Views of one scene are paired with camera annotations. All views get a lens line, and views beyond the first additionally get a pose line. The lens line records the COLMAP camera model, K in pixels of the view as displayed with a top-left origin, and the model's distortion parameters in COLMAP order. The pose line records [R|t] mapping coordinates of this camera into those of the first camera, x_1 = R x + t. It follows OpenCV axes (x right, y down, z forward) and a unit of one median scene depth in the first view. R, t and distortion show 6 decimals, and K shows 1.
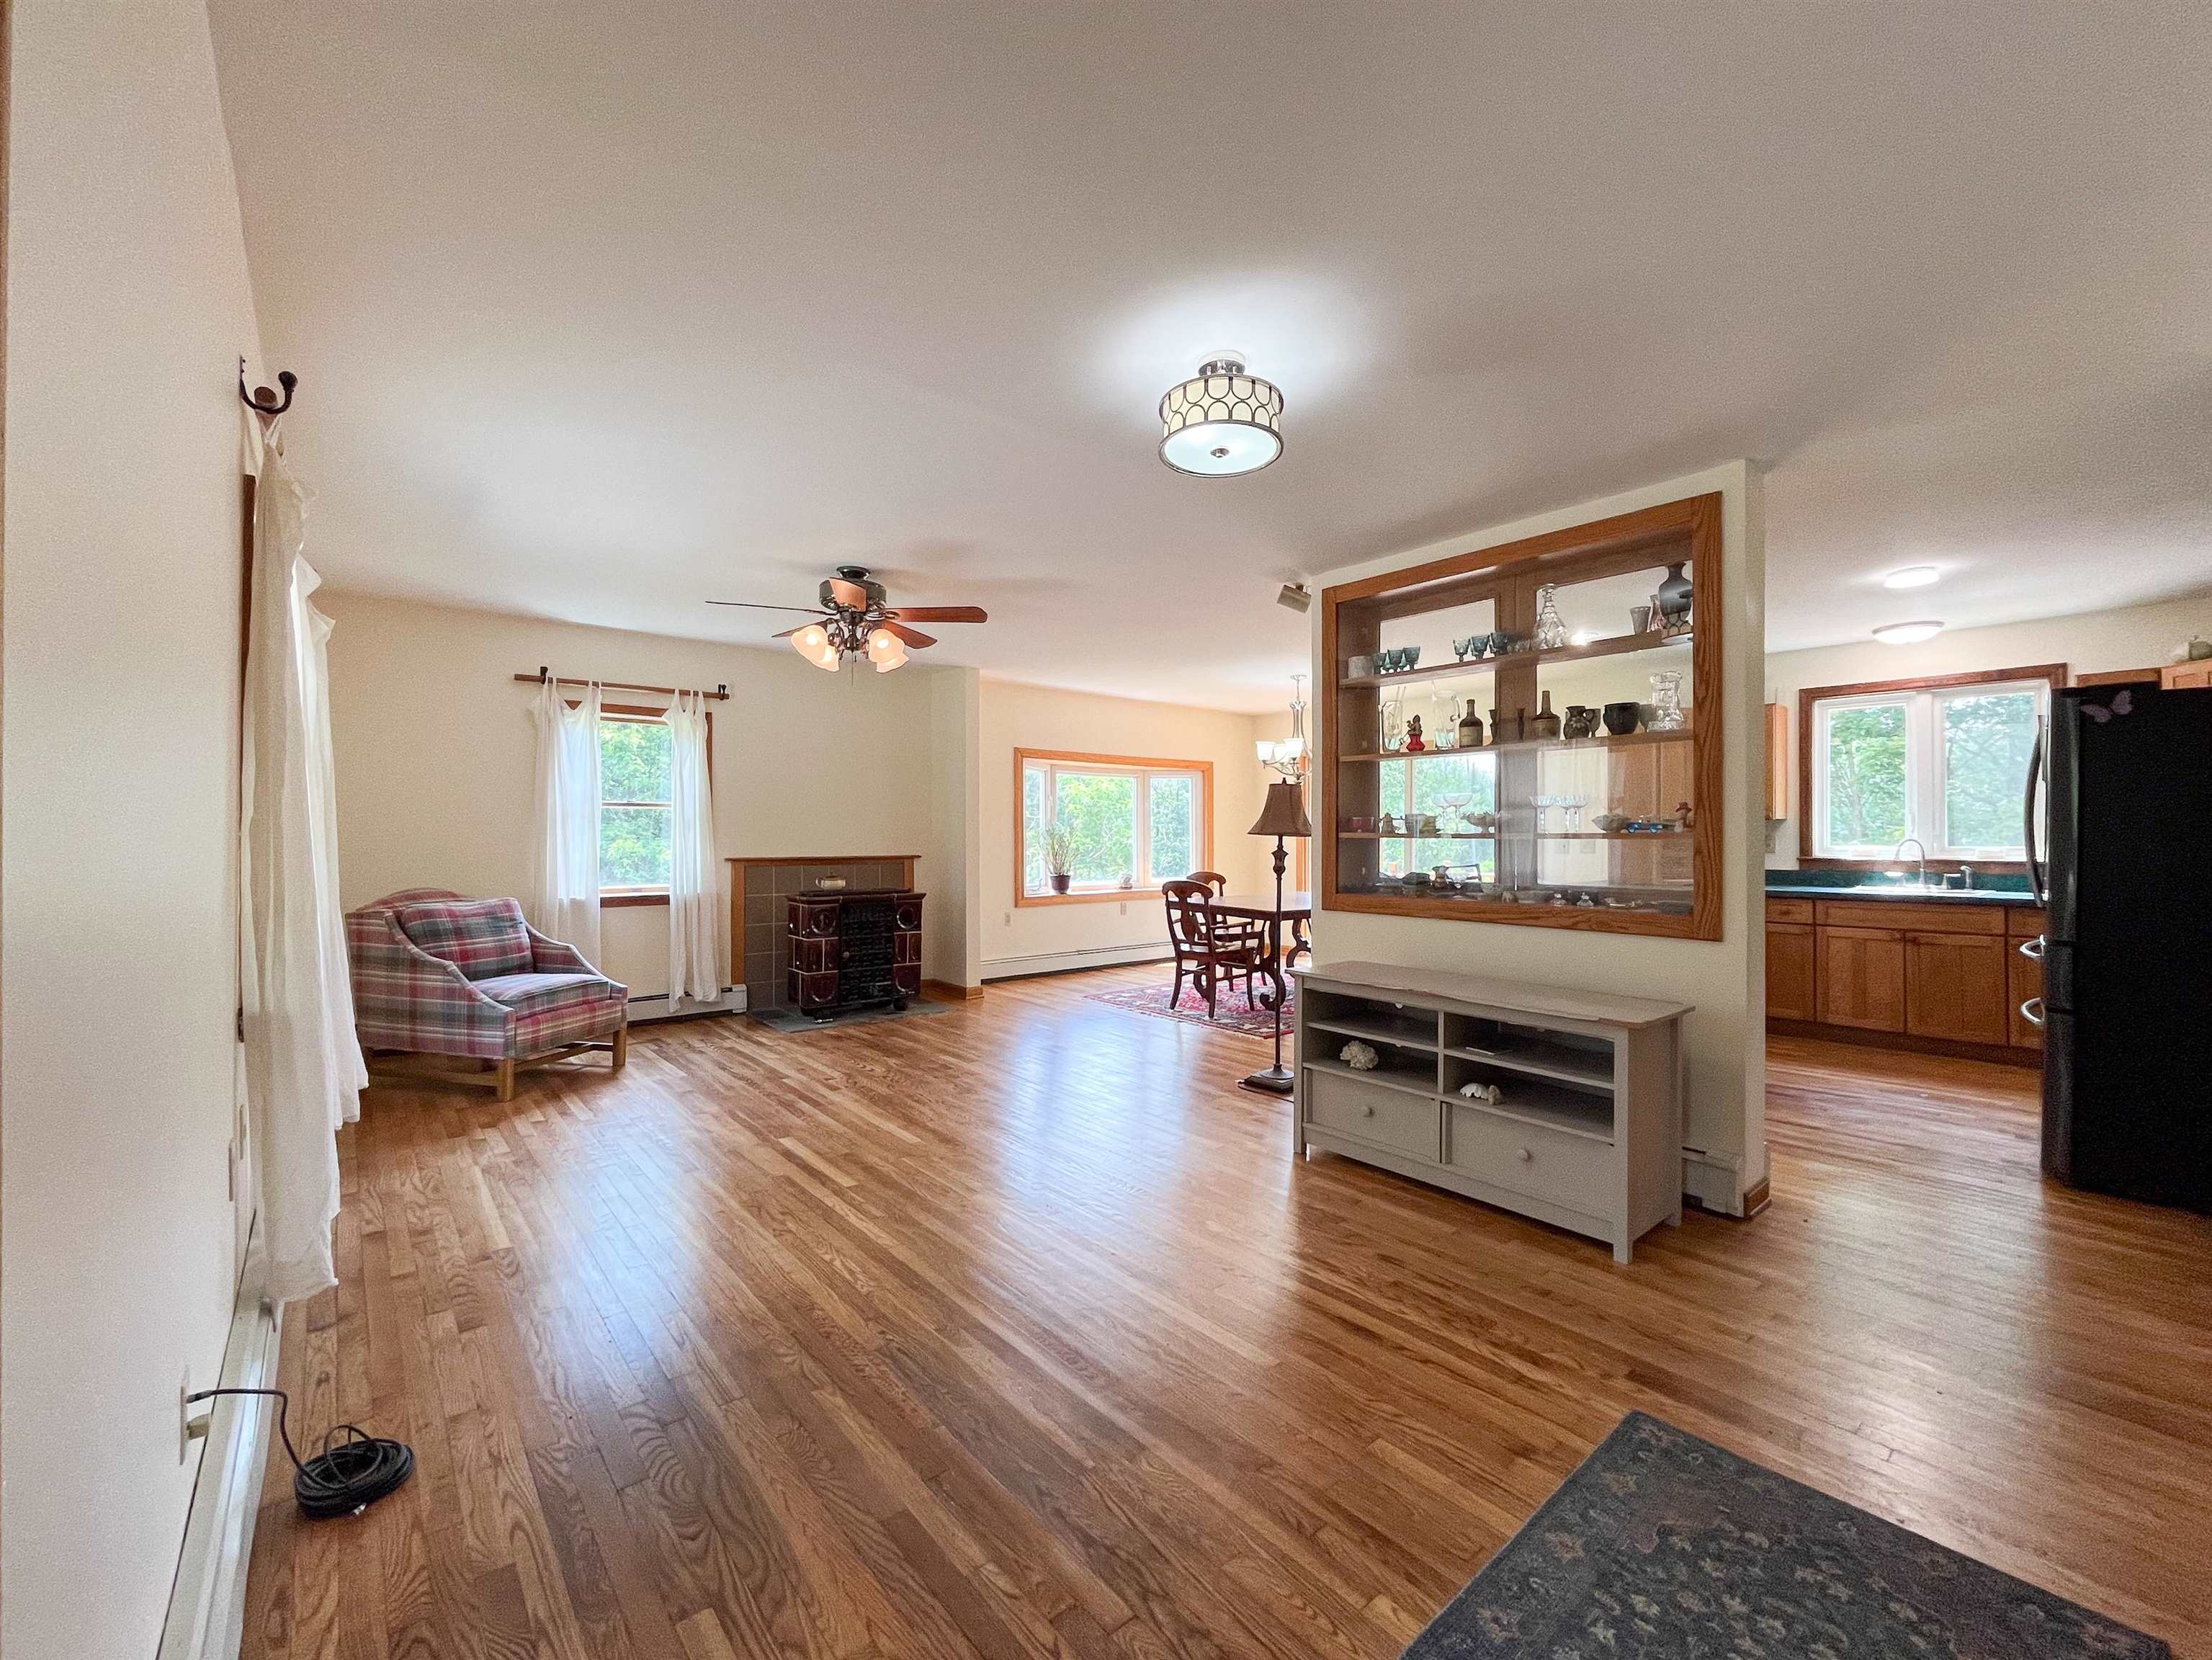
lens RADIAL K [[912.8, 0, 1100.5], [0, 912.8, 828.0], [0, 0, 1]] dist [-0.000710, -0.000291]
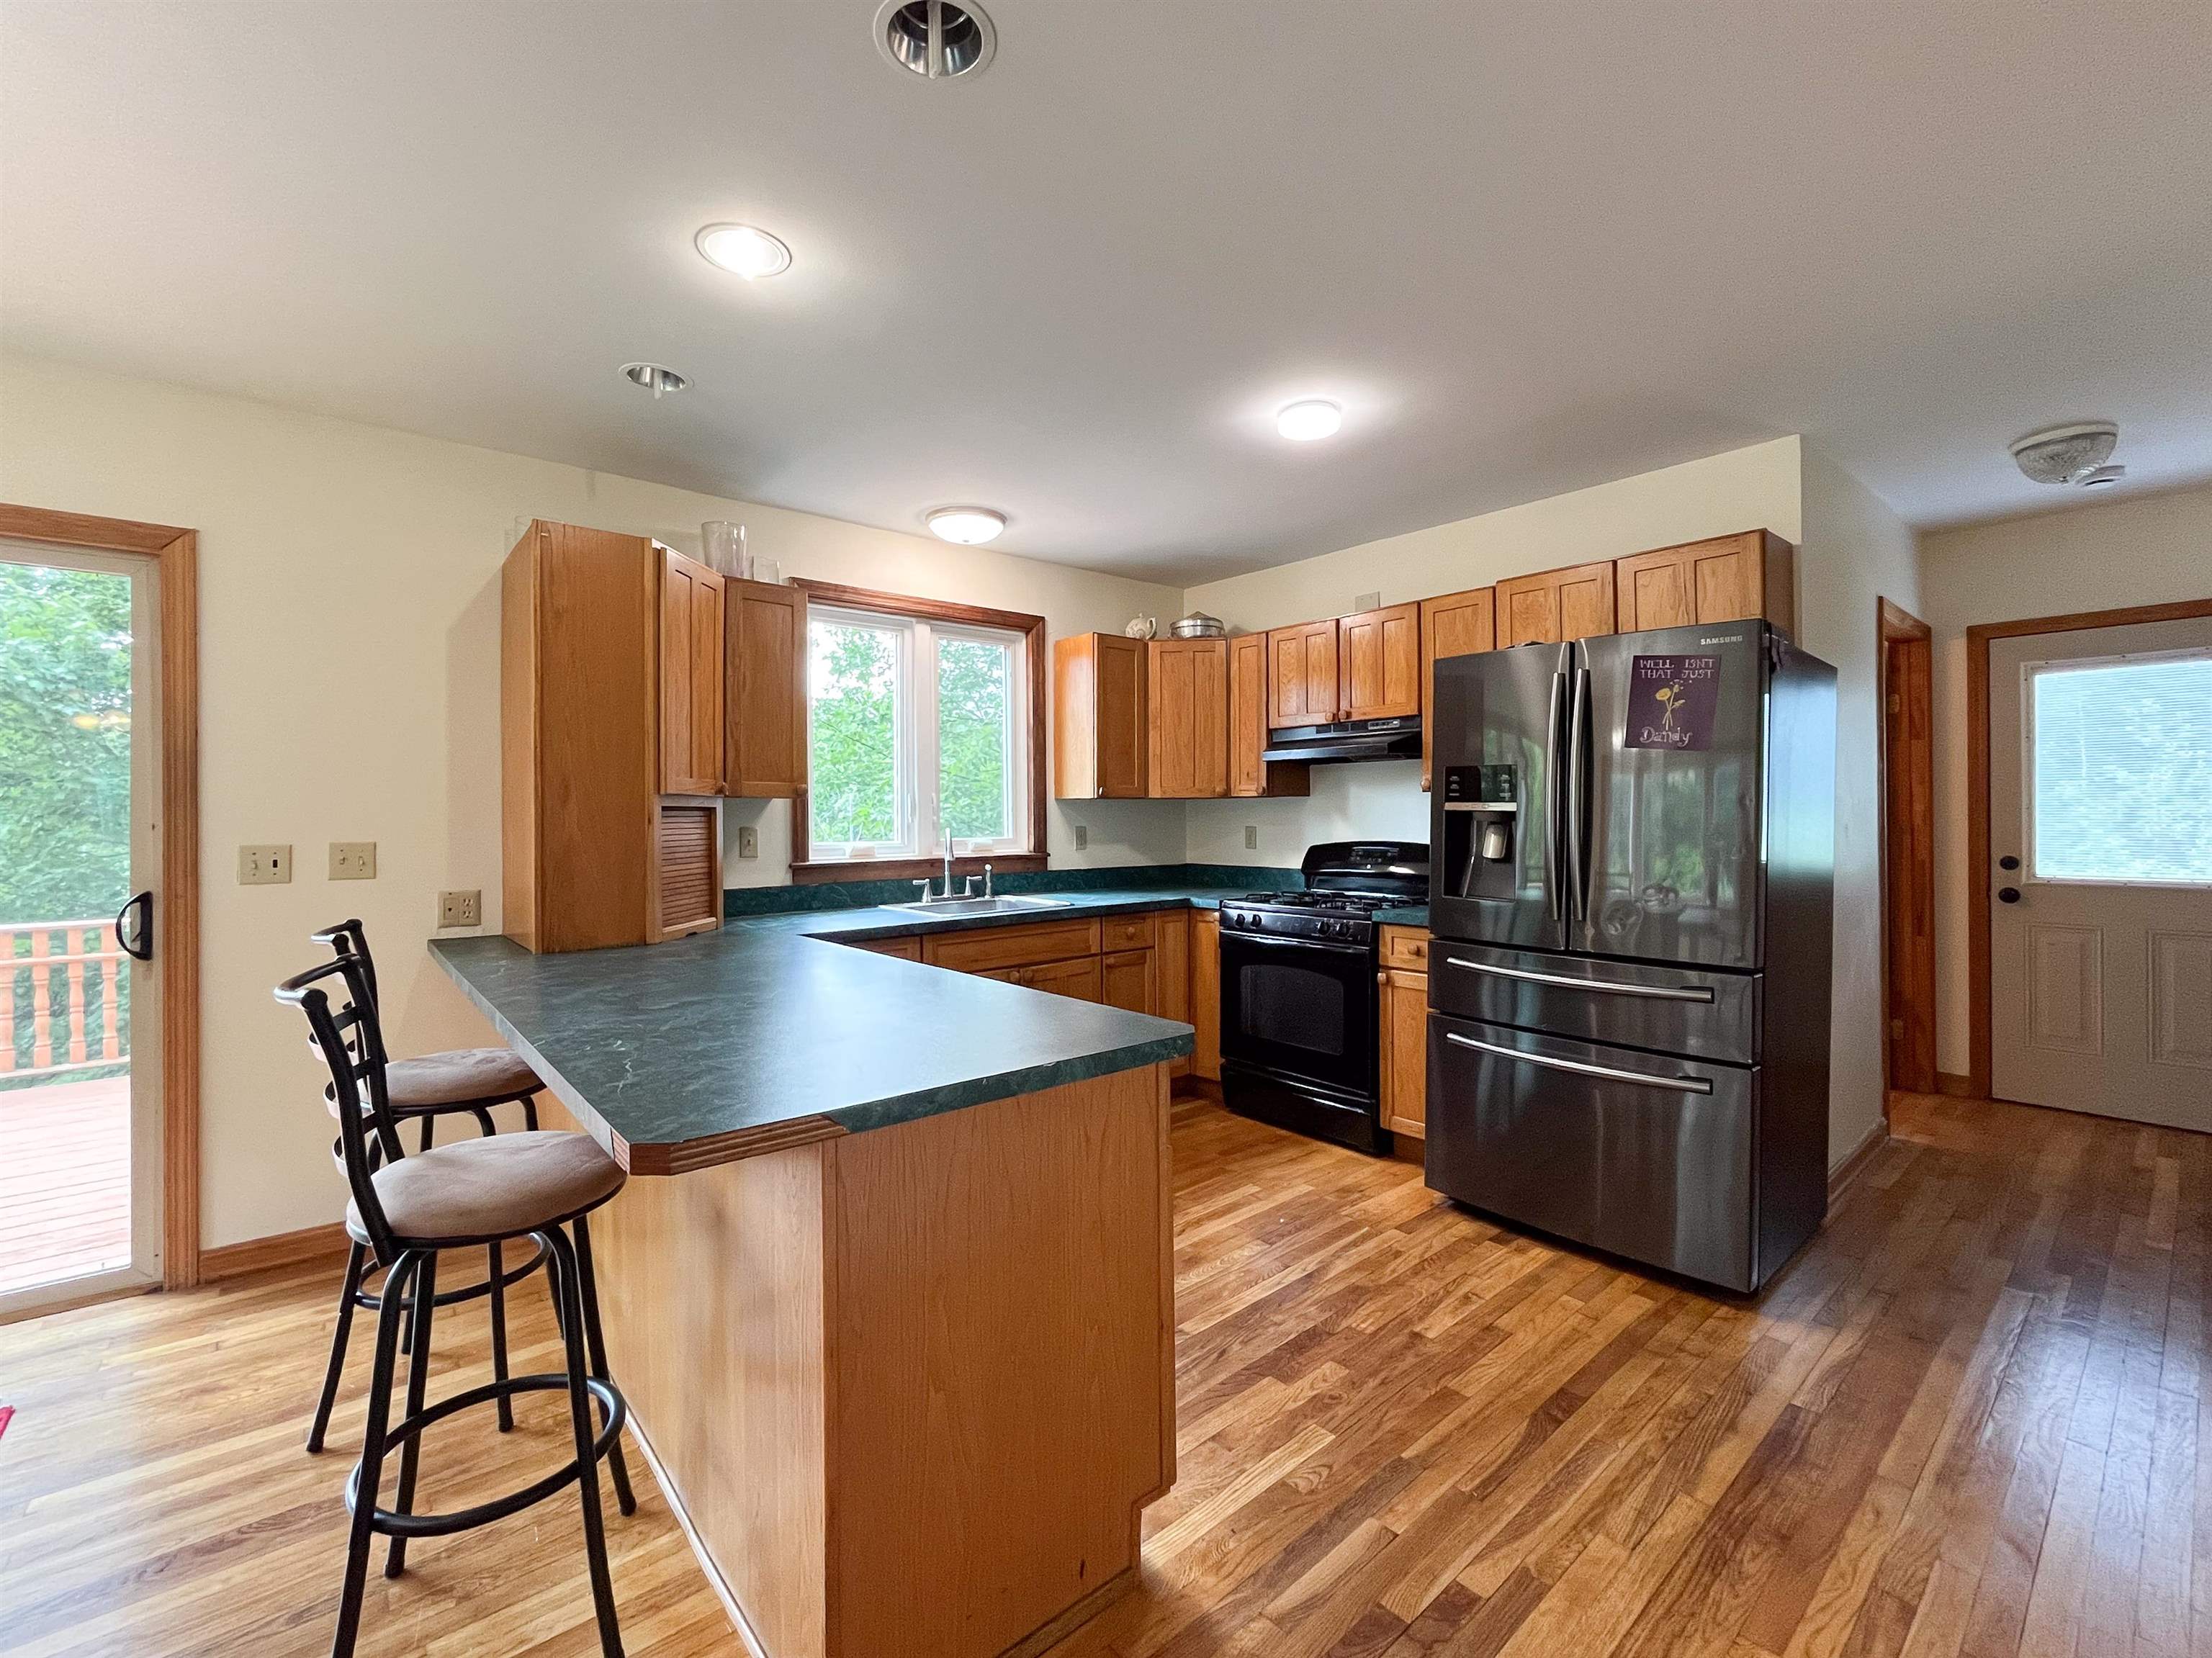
lens RADIAL K [[944.2, 0, 1099.7], [0, 944.2, 816.2], [0, 0, 1]] dist [-0.001228, -0.000080]
pose [[-0.003837, -0.001181, 0.999992, 0.197231], [0.000791, 0.999999, 0.001184, 0.001518], [-0.999992, 0.000796, -0.003836, 0.986517]]
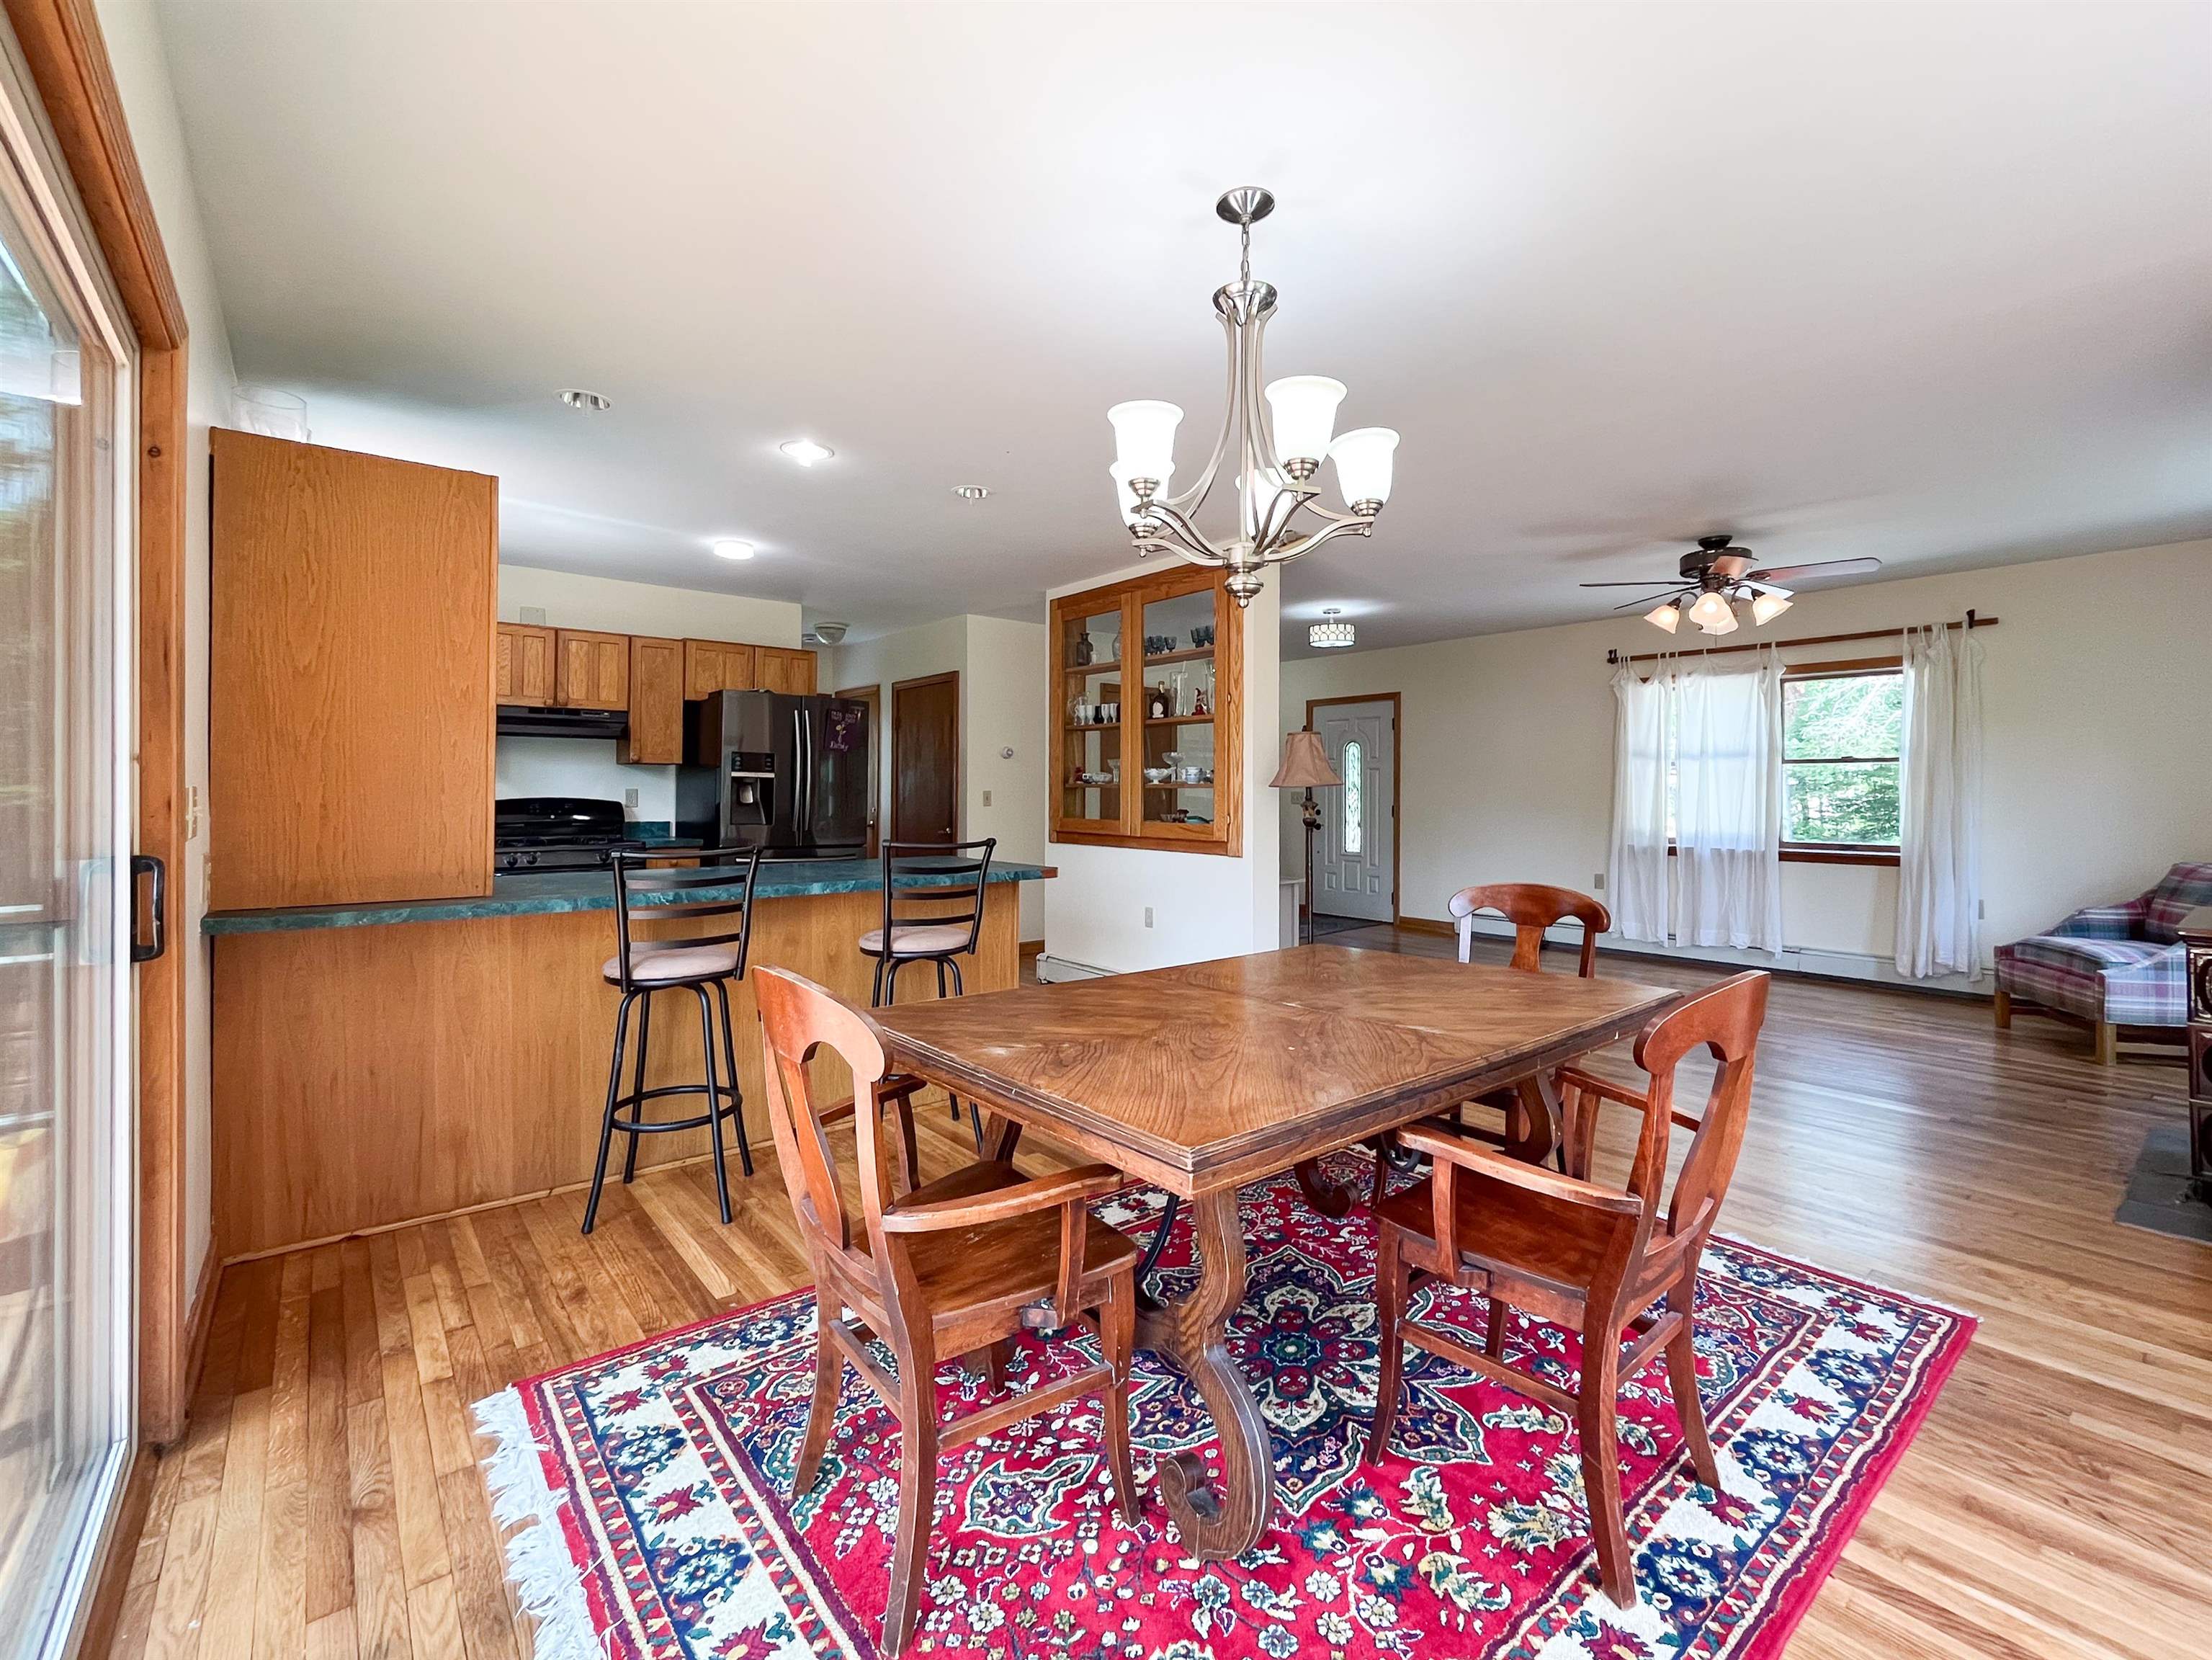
lens RADIAL K [[958.9, 0, 1101.4], [0, 958.9, 788.4], [0, 0, 1]] dist [-0.001447, -0.000197]
pose [[-0.999808, -0.006119, 0.018630, 0.362649], [-0.006301, 0.999933, -0.009714, 0.020268], [-0.018569, -0.009829, -0.999779, 1.839672]]
